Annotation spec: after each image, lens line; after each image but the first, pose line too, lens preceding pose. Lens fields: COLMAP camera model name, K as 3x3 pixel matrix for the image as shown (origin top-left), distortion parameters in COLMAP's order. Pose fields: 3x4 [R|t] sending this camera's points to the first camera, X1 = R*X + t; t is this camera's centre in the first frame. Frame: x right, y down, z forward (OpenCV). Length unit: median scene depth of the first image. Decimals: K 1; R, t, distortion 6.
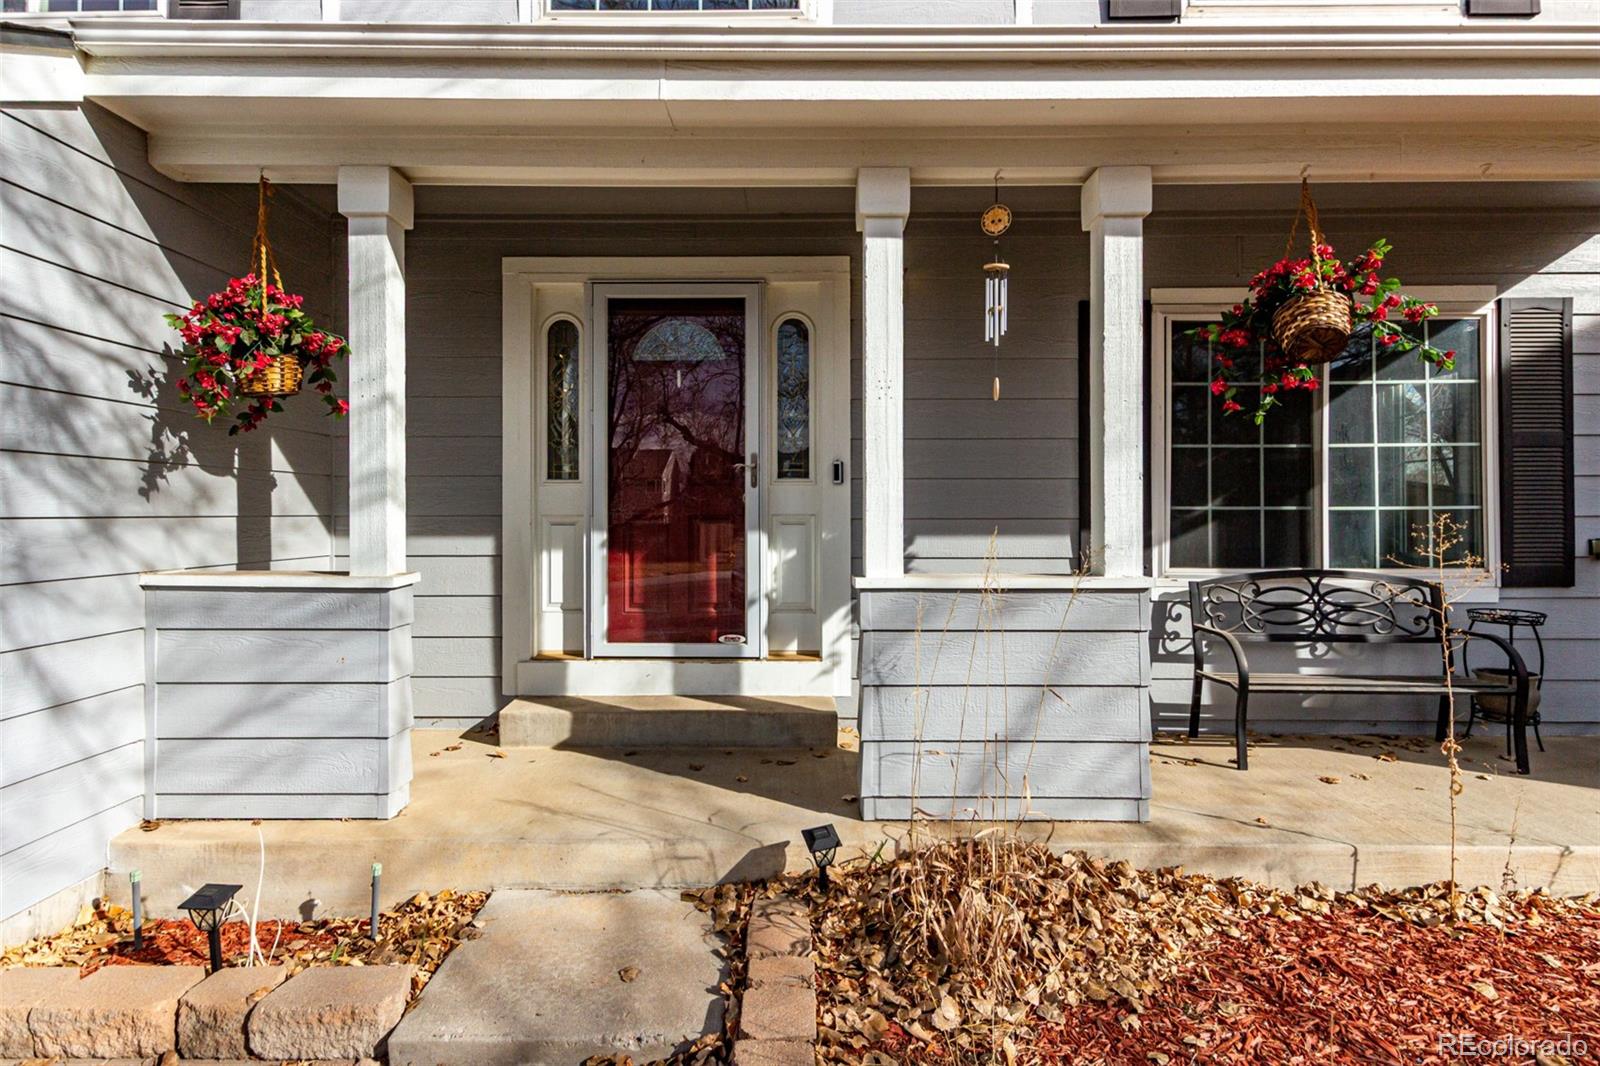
lens RADIAL K [[800.4, 0, 796.6], [0, 800.4, 503.5], [0, 0, 1]] dist [-0.000987, -0.000680]
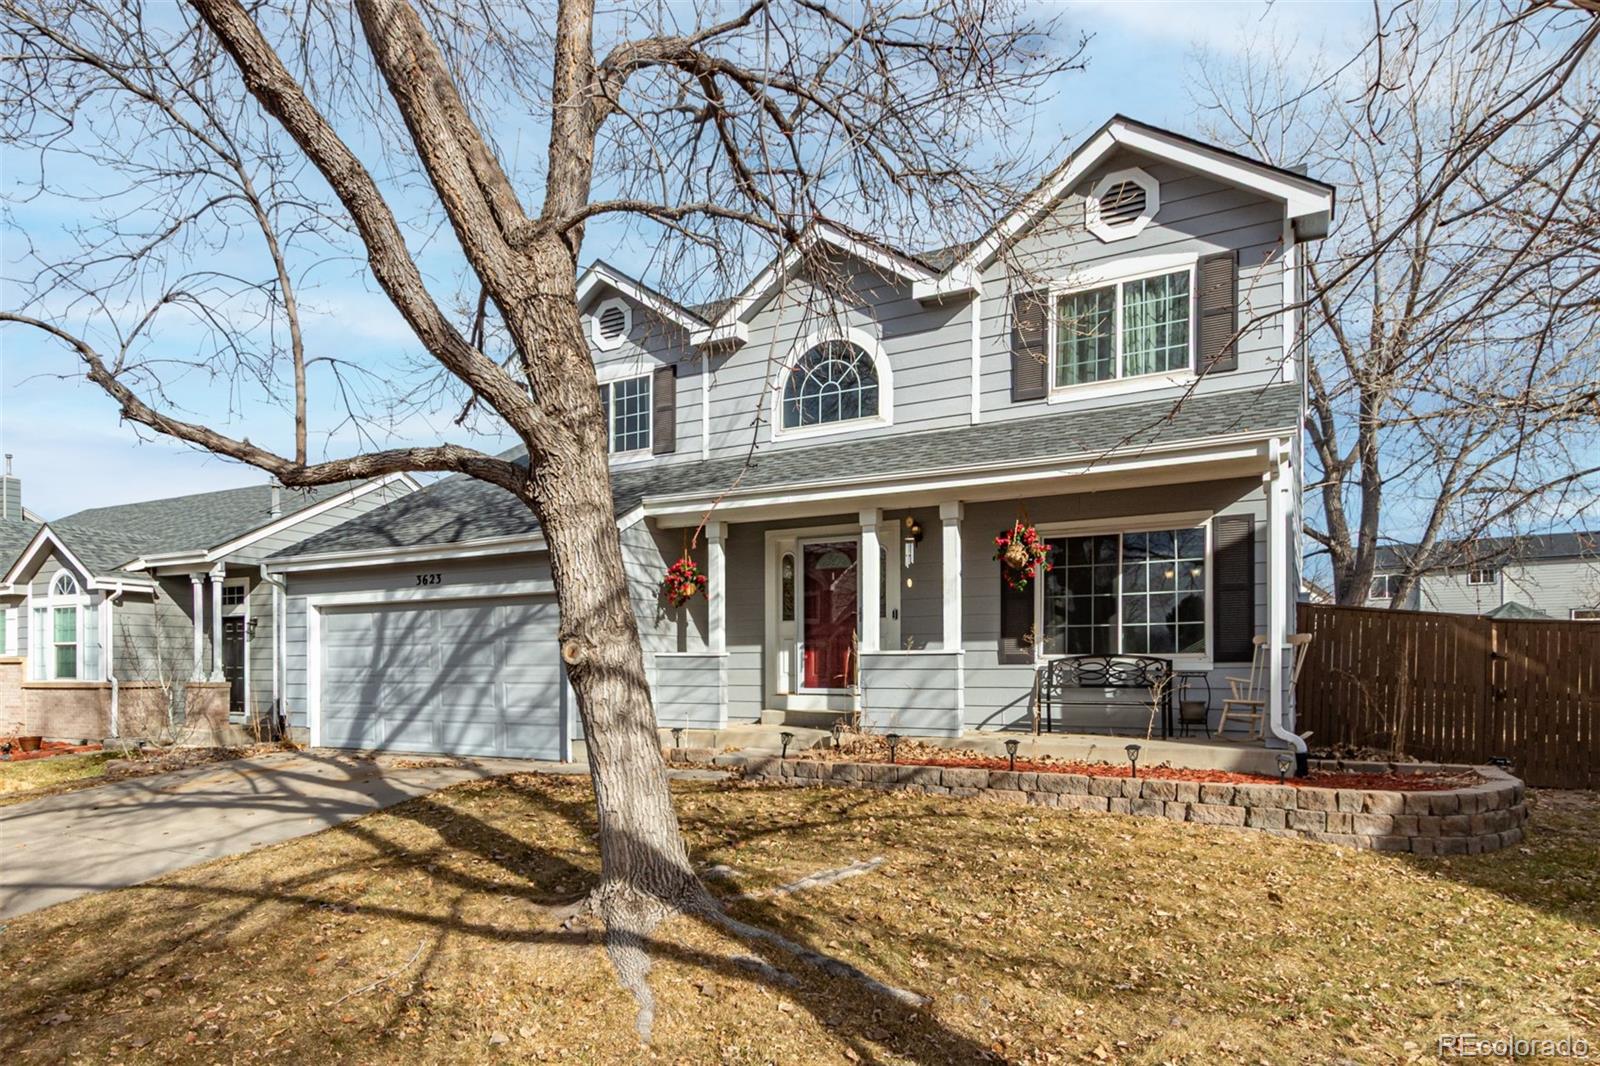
lens RADIAL K [[744.9, 0, 810.6], [0, 744.9, 544.4], [0, 0, 1]] dist [0.009537, -0.000891]
pose [[0.918232, -0.068555, -0.390064, 0.725000], [0.010991, 0.988936, -0.147934, 0.080297], [0.395889, 0.131550, 0.908827, -1.149624]]
